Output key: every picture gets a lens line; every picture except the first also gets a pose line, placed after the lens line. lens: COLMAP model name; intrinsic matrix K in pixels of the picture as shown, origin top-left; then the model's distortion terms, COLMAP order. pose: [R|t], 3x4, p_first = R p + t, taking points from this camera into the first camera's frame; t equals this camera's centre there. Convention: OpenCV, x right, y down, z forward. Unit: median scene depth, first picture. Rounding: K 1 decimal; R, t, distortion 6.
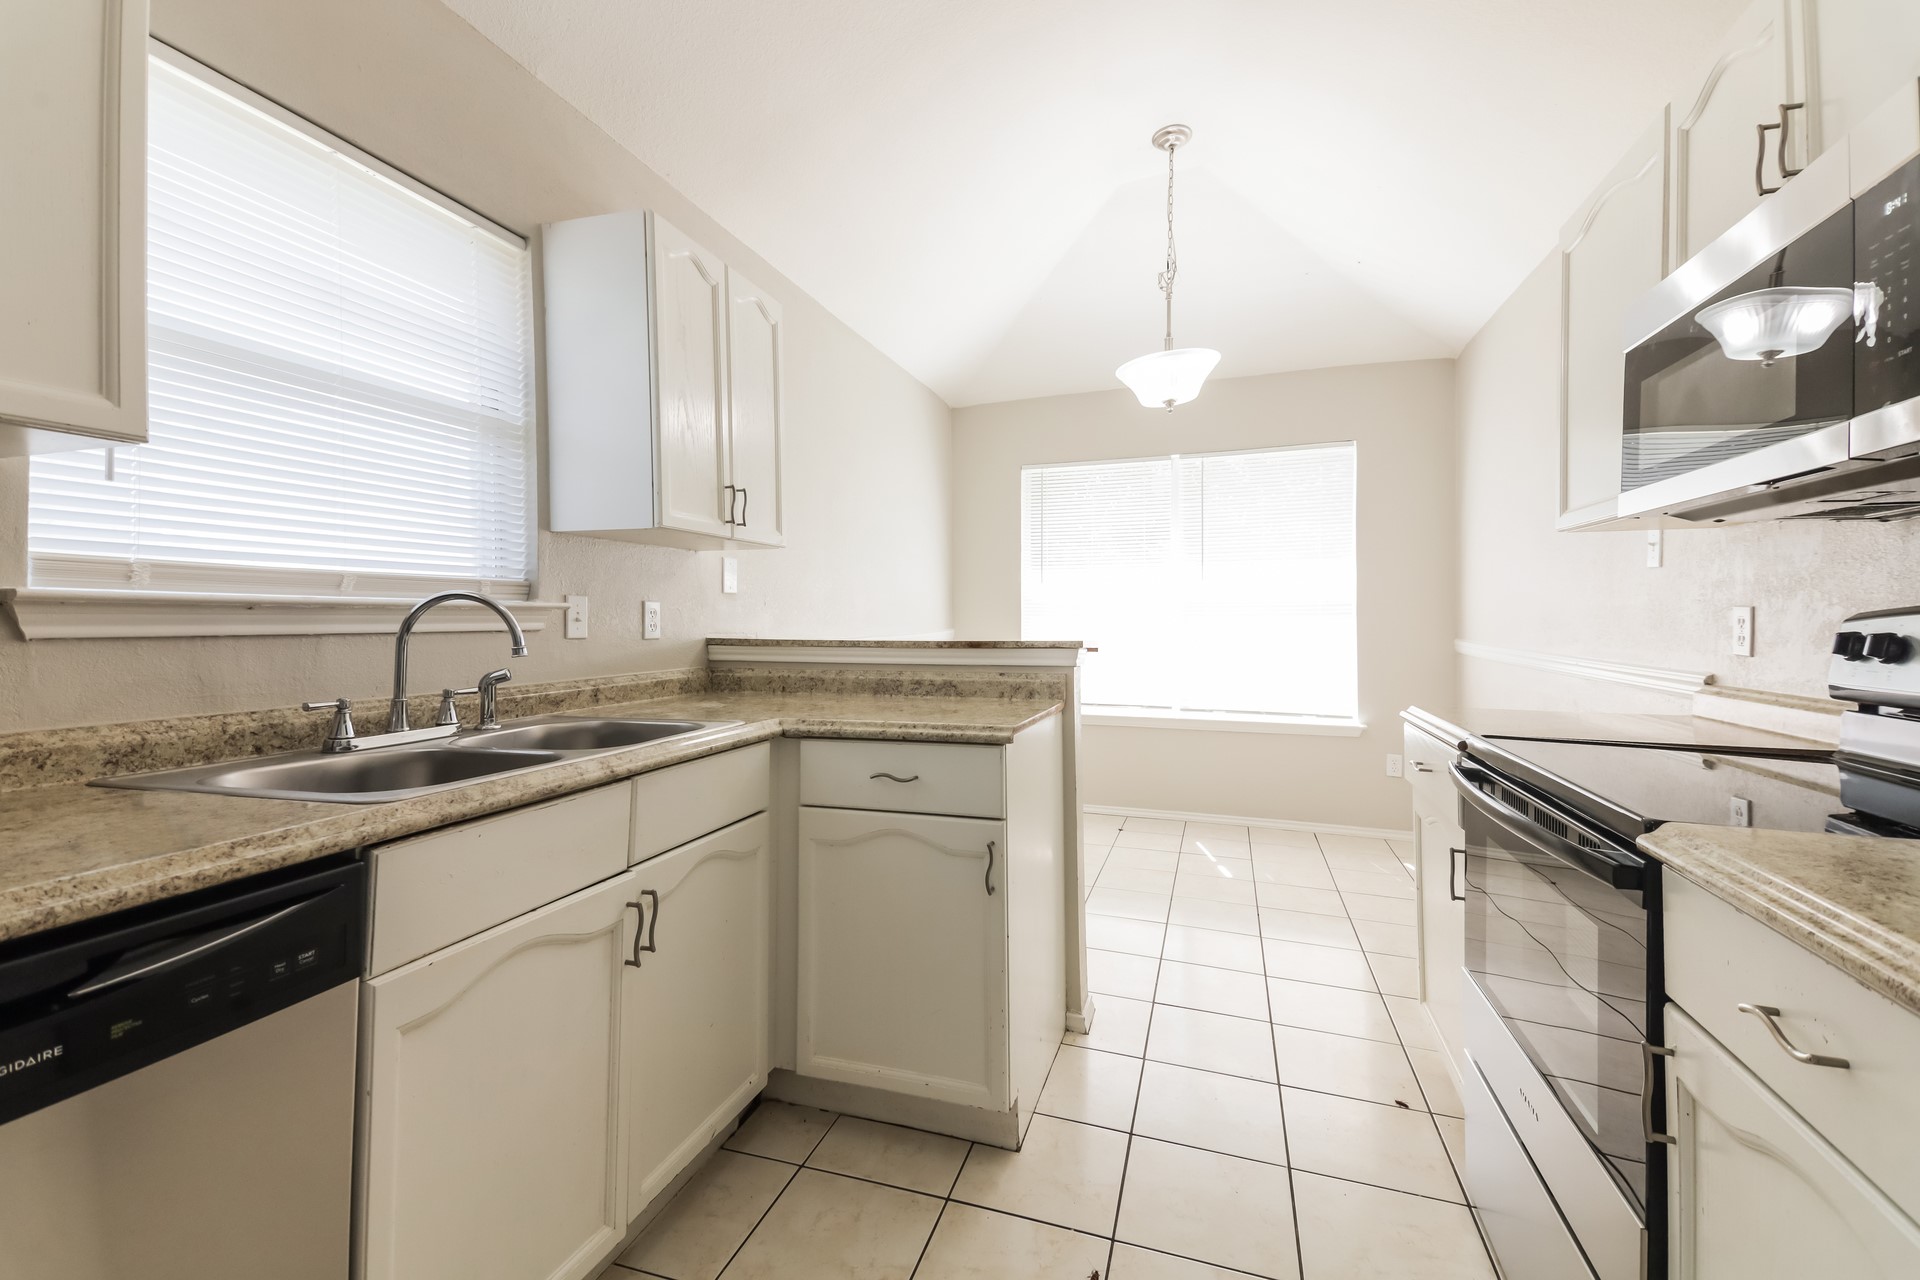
lens RADIAL K [[814.6, 0, 957.4], [0, 814.6, 609.7], [0, 0, 1]] dist [0.113120, -0.049102]
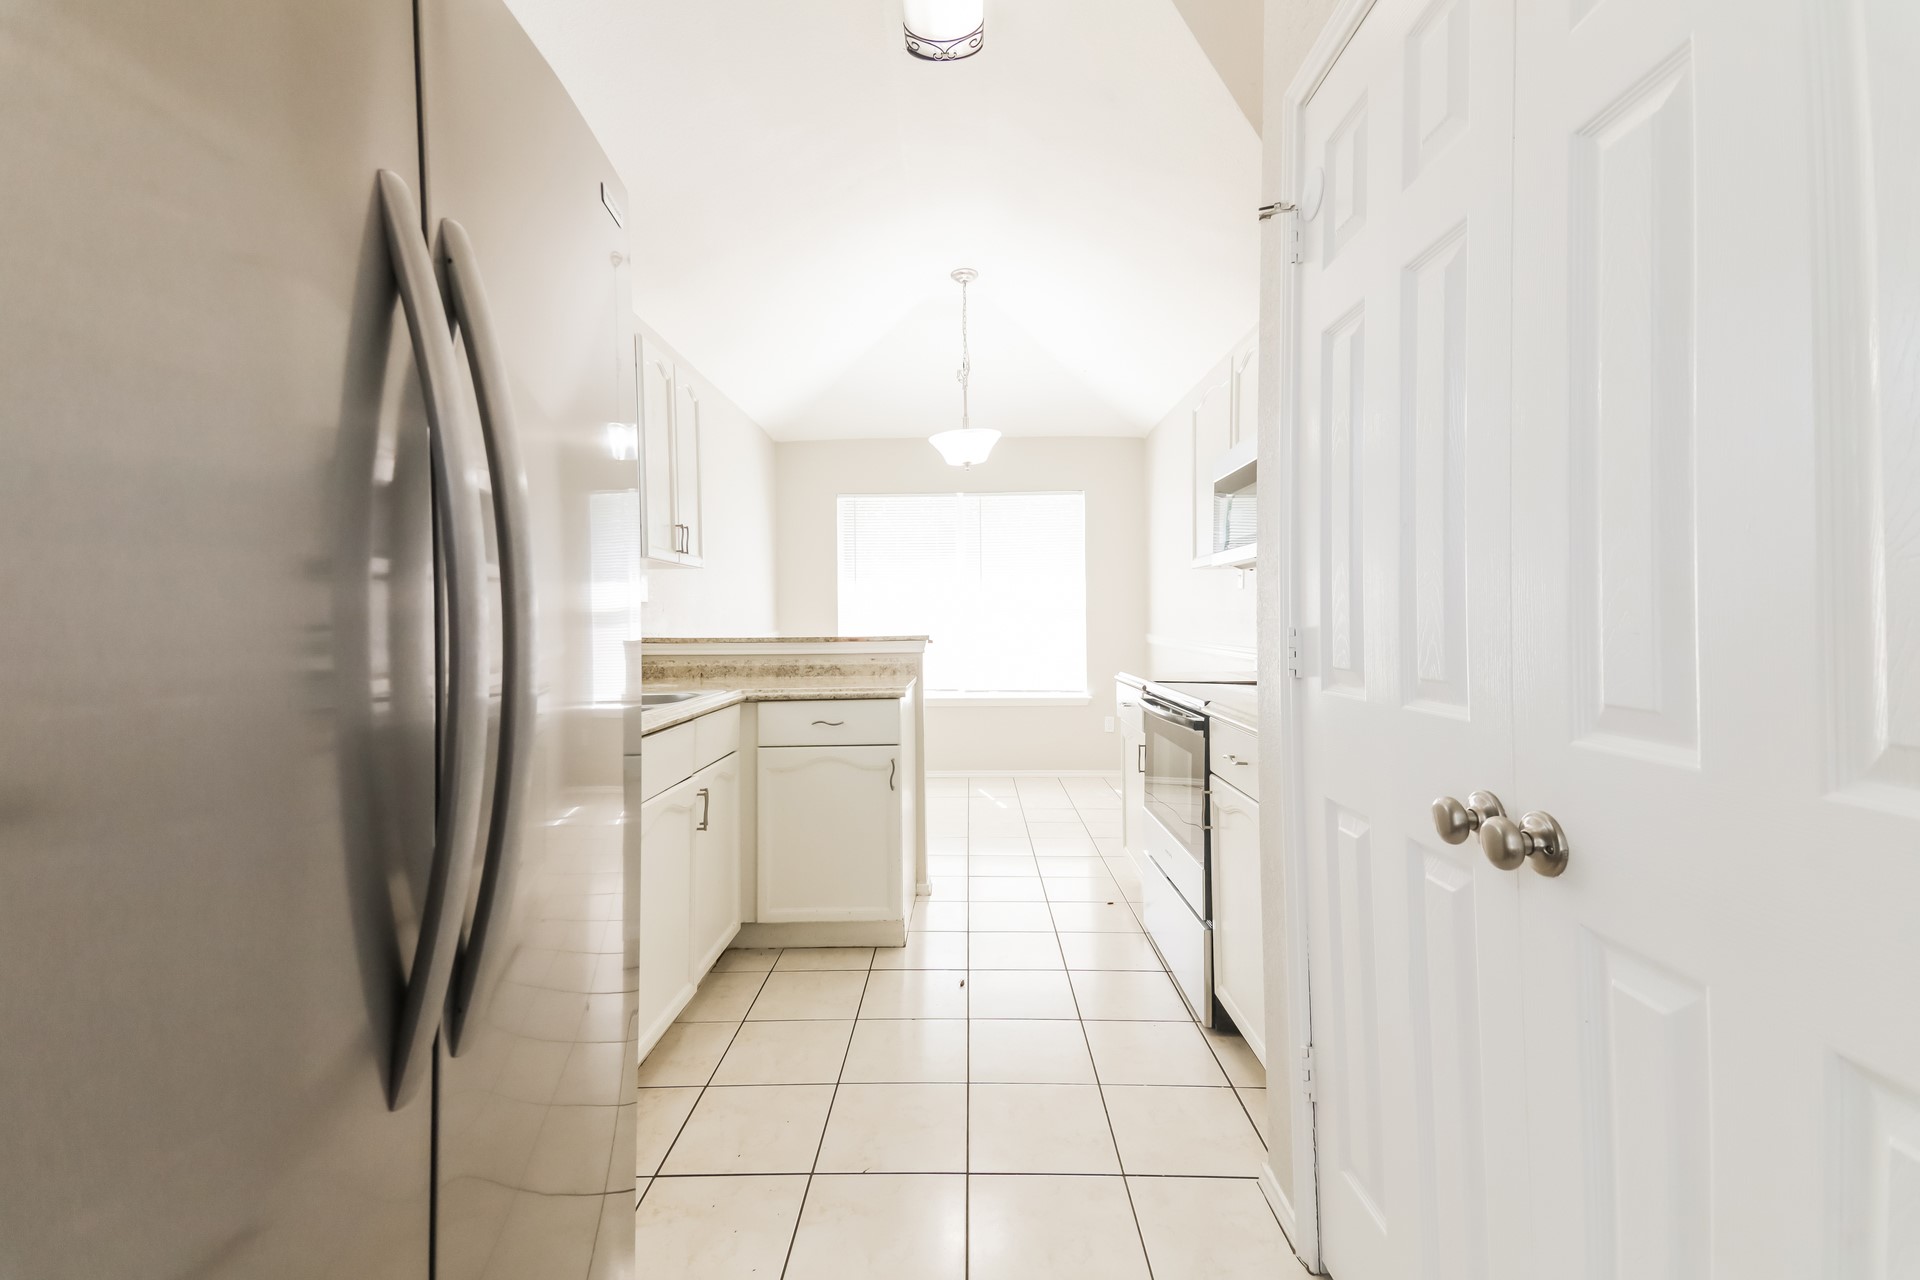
lens RADIAL K [[814.6, 0, 957.4], [0, 814.6, 609.7], [0, 0, 1]] dist [0.113120, -0.049102]
pose [[0.955071, -0.001906, 0.296370, -0.230257], [0.003192, 0.999987, -0.003857, -0.002350], [-0.296359, 0.004629, 0.955065, -0.421848]]
